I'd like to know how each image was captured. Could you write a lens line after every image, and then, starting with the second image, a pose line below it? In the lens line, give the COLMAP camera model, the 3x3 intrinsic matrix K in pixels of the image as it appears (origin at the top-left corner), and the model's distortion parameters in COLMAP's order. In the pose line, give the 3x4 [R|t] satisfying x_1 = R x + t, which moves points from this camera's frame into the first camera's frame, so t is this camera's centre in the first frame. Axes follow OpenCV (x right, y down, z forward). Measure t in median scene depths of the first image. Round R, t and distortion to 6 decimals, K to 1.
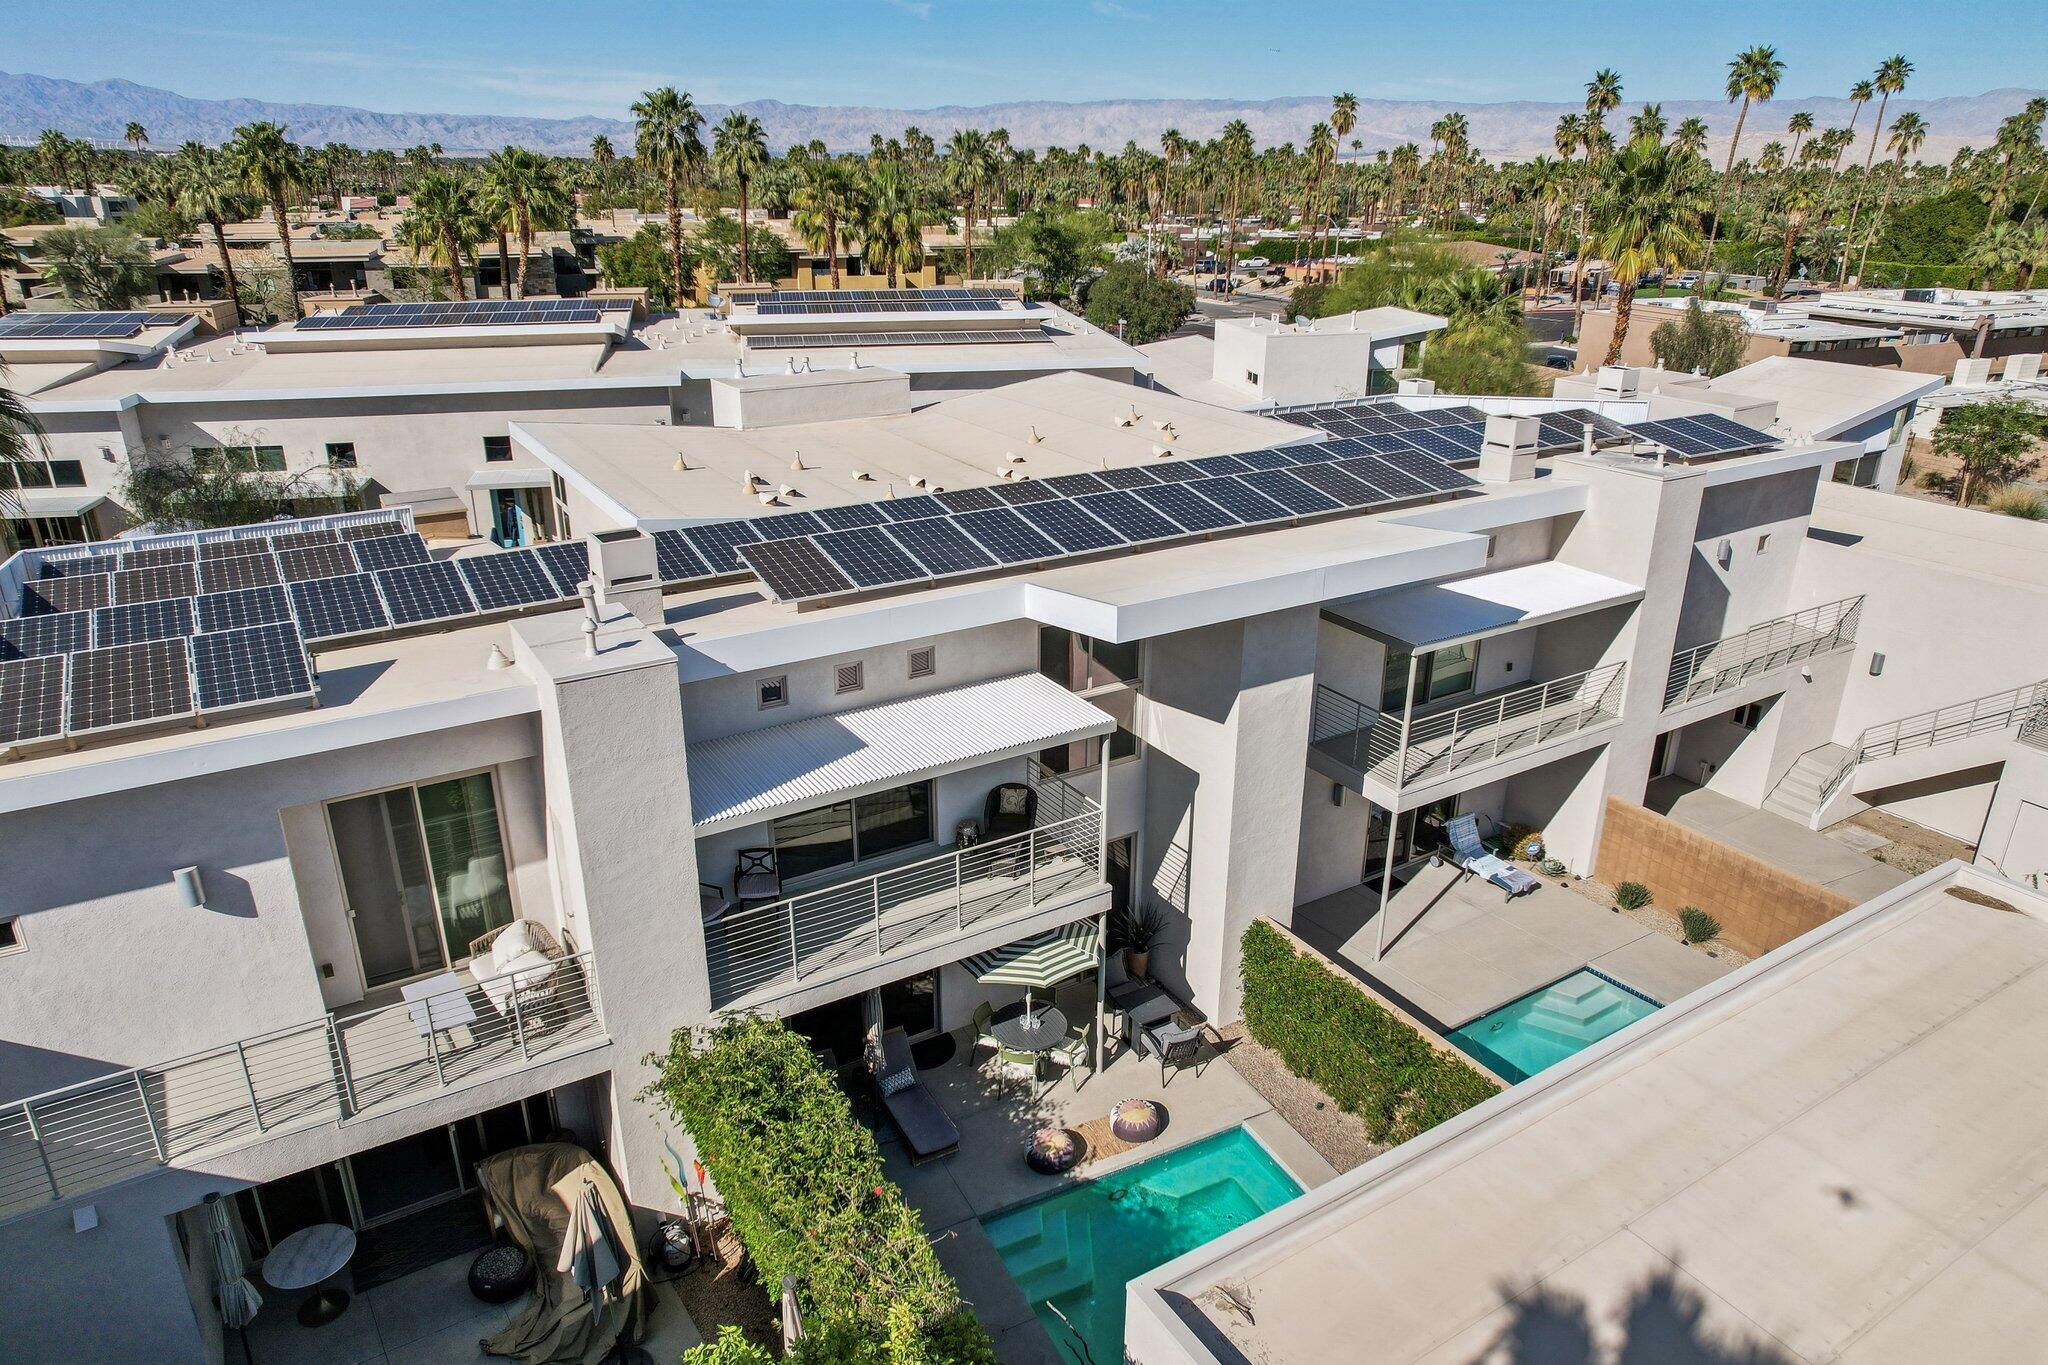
lens RADIAL K [[1317.7, 0, 1030.5], [0, 1317.7, 689.4], [0, 0, 1]] dist [-0.066315, 0.062321]
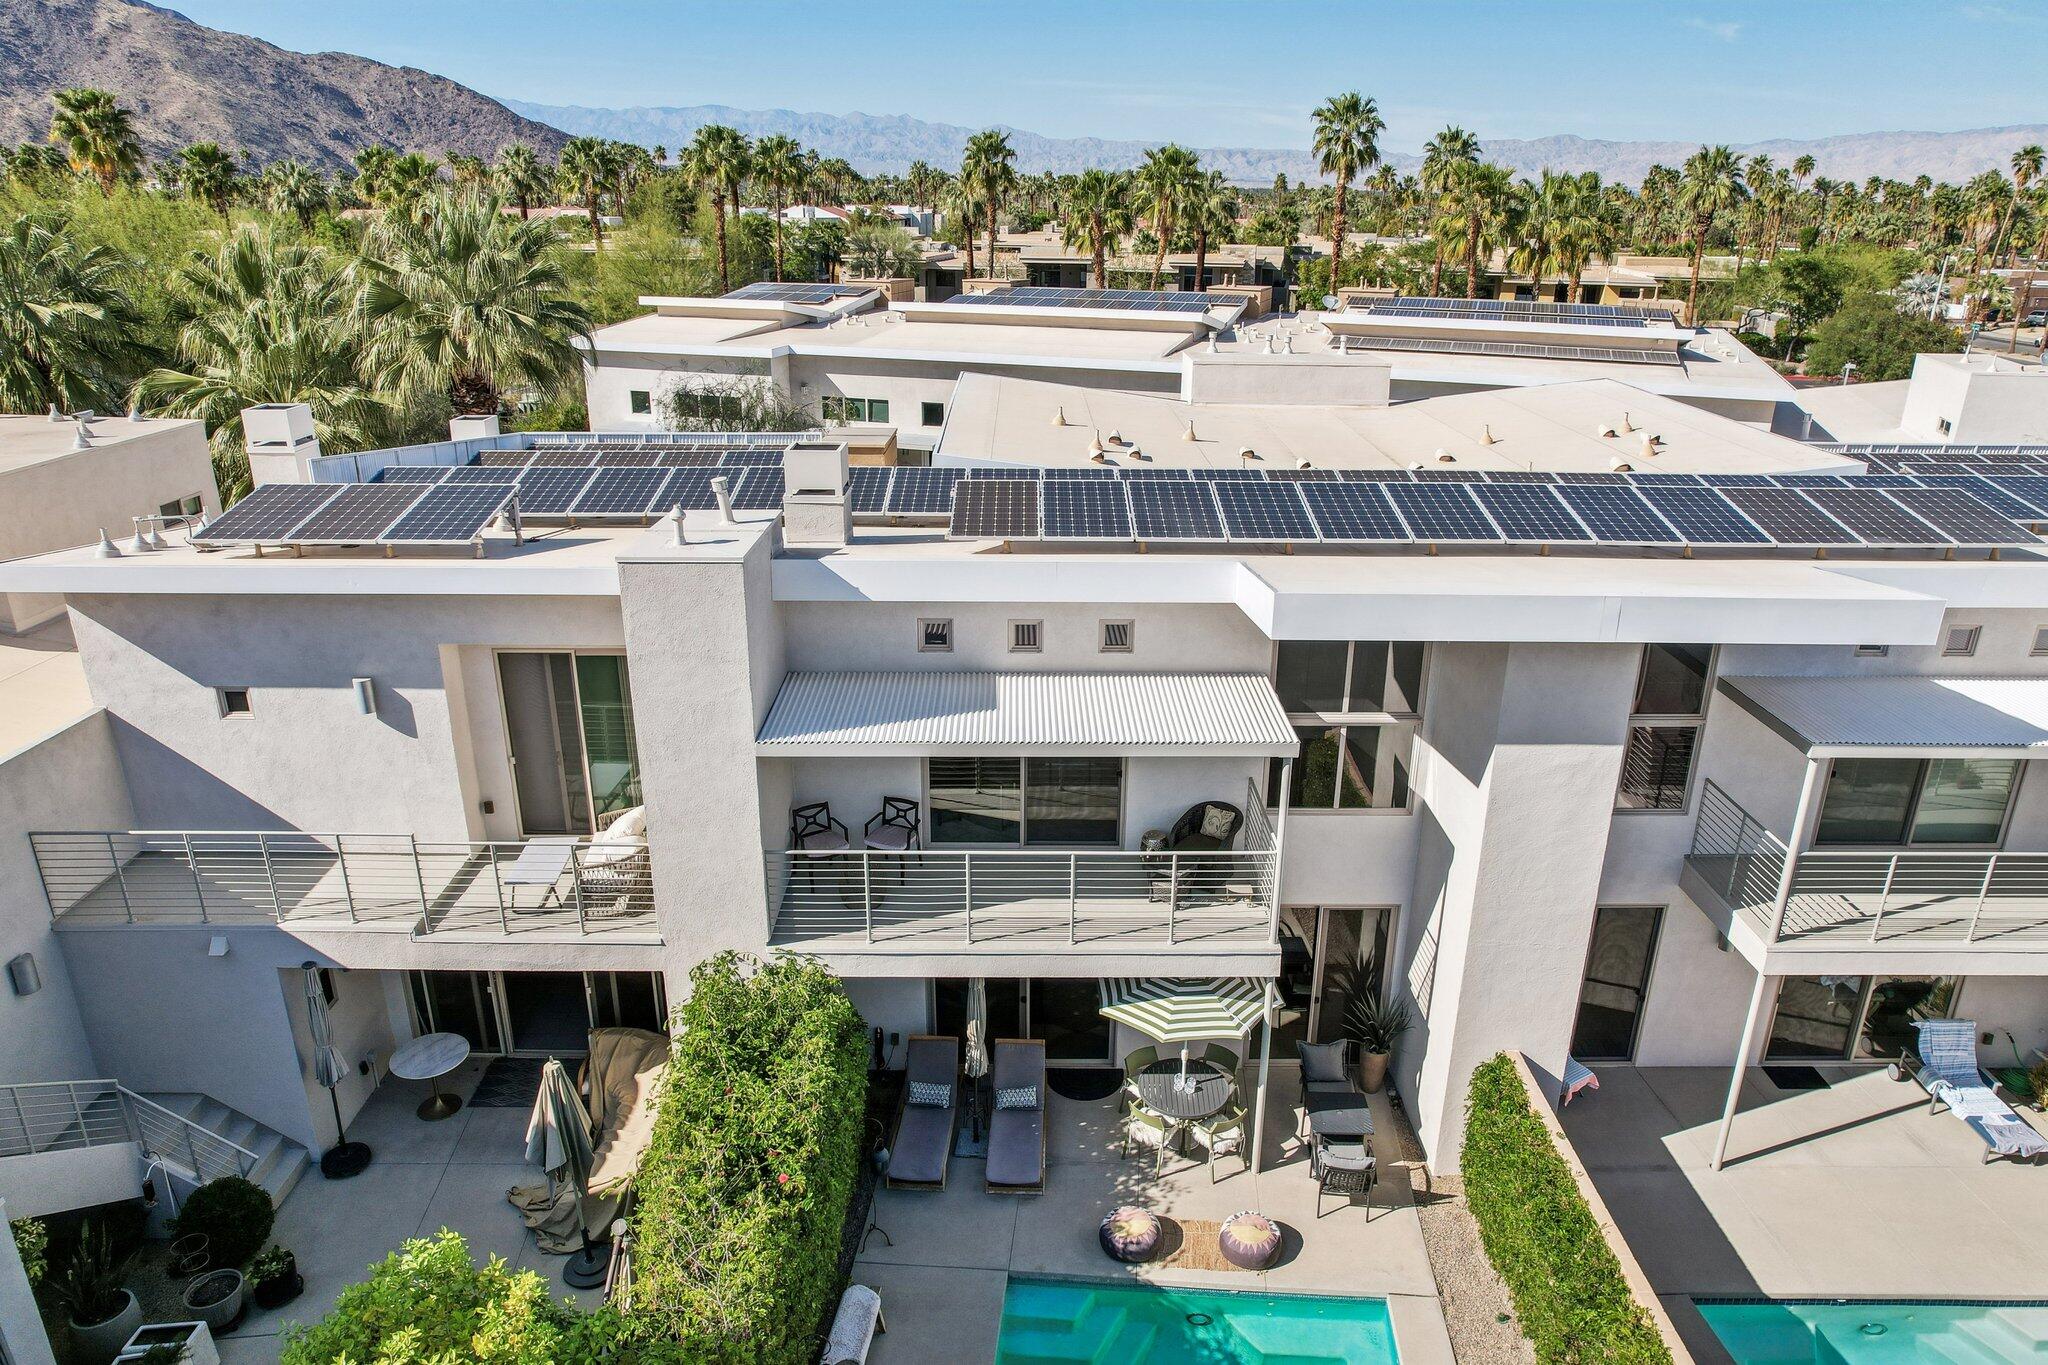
lens RADIAL K [[1317.7, 0, 1030.5], [0, 1317.7, 689.4], [0, 0, 1]] dist [-0.066315, 0.062321]
pose [[0.856064, 0.184798, -0.482704, 0.256413], [-0.195719, 0.980255, 0.028177, 0.000847], [0.478380, 0.070353, 0.875330, 0.186314]]
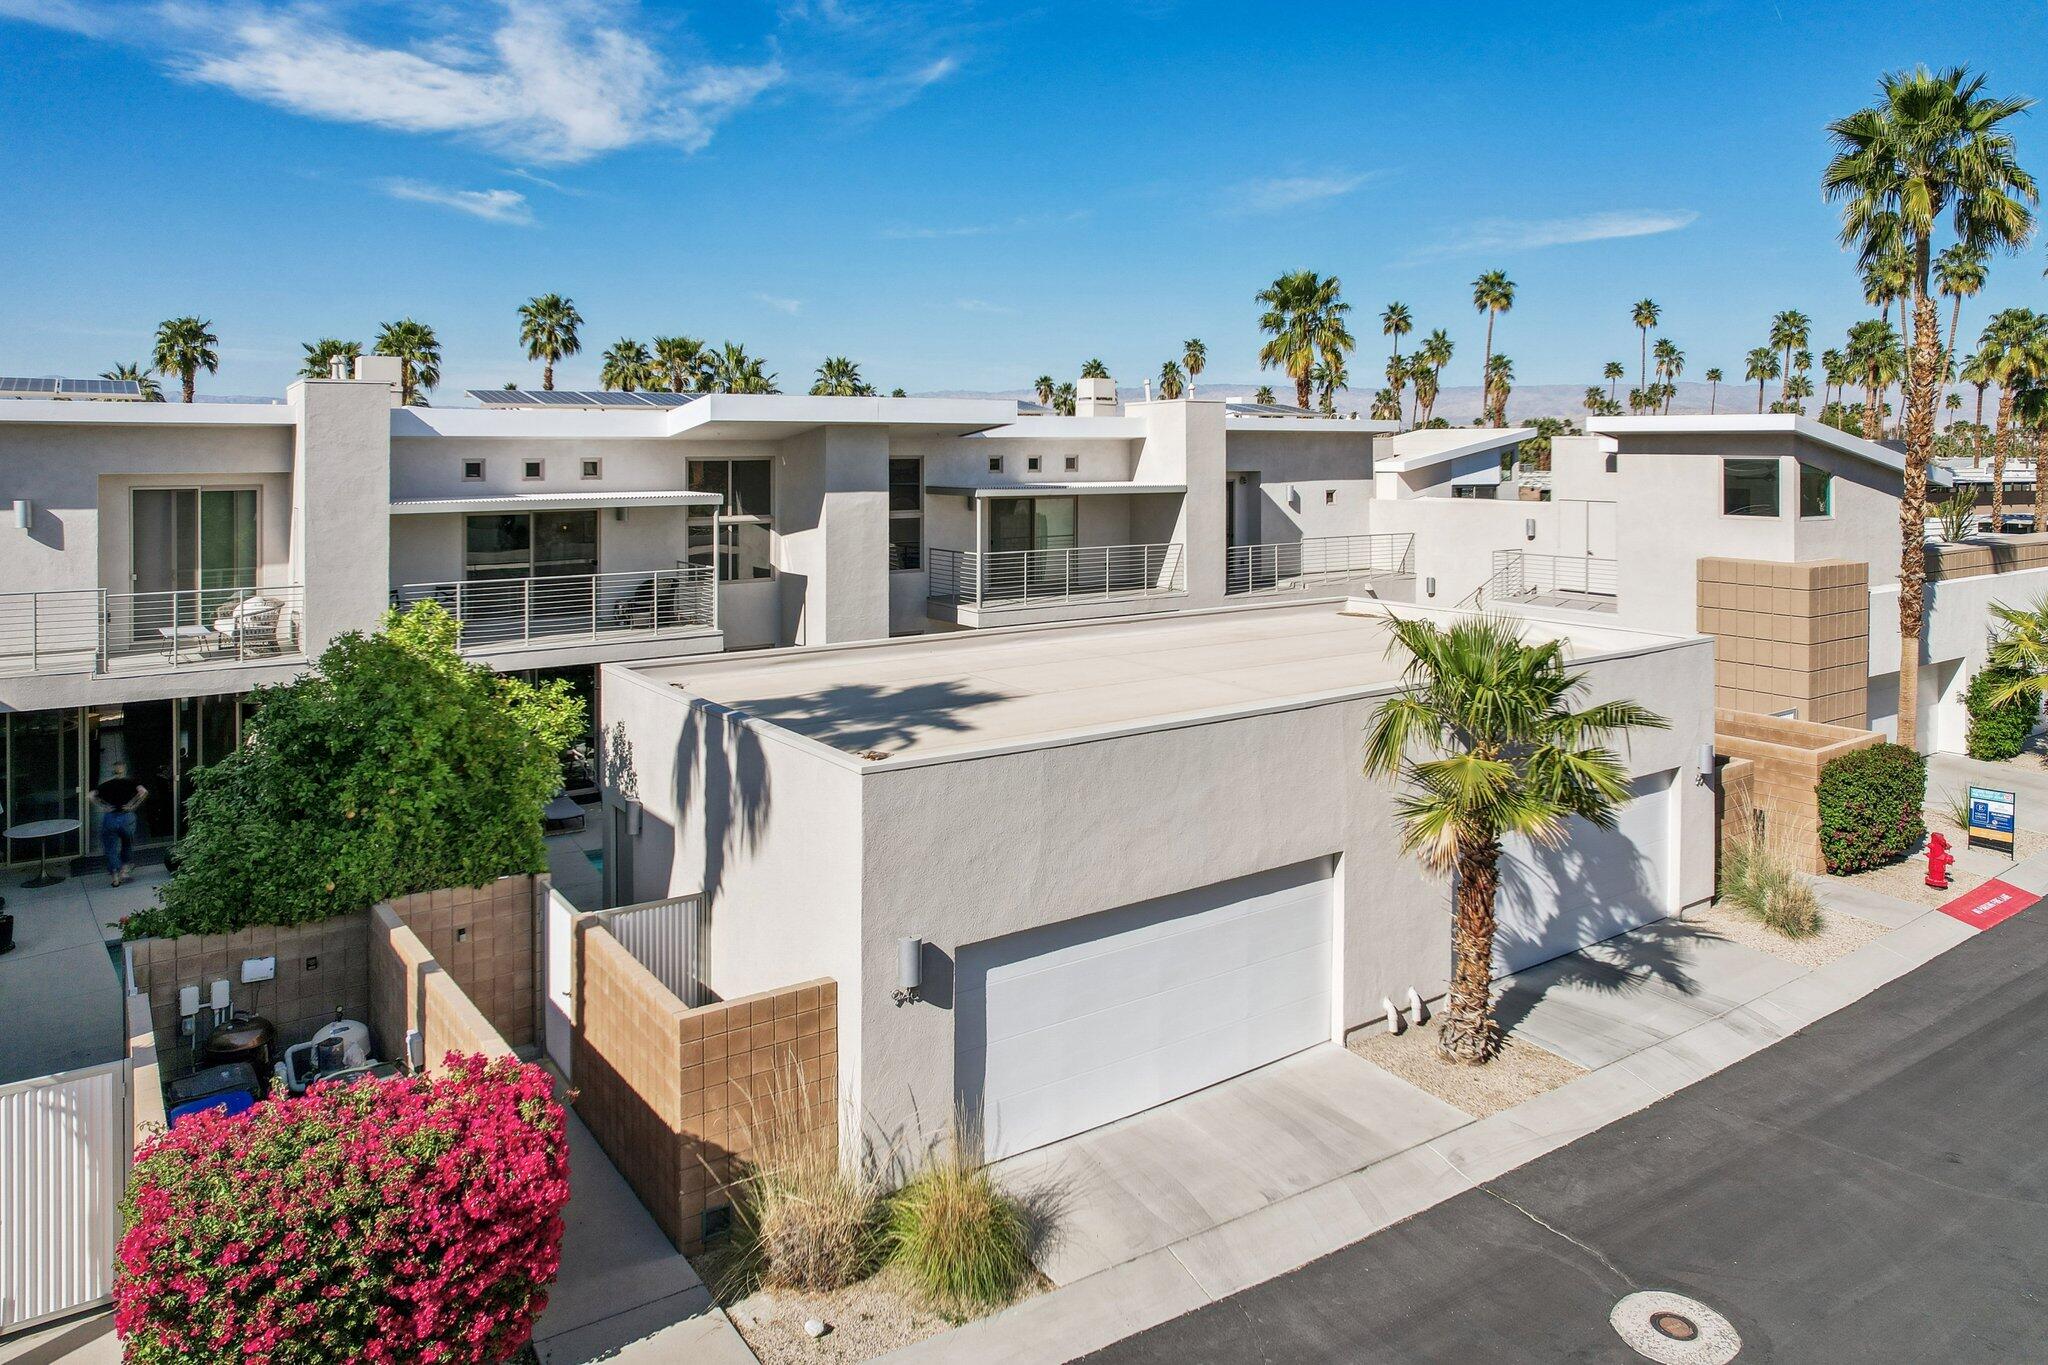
lens RADIAL K [[1366.9, 0, 1028.2], [0, 1366.9, 450.8], [0, 0, 1]] dist [-0.069500, 0.069785]
pose [[0.998249, -0.009038, 0.058454, 0.256952], [0.029956, 0.929388, -0.367886, 0.440142], [-0.051002, 0.368993, 0.928032, -0.318709]]
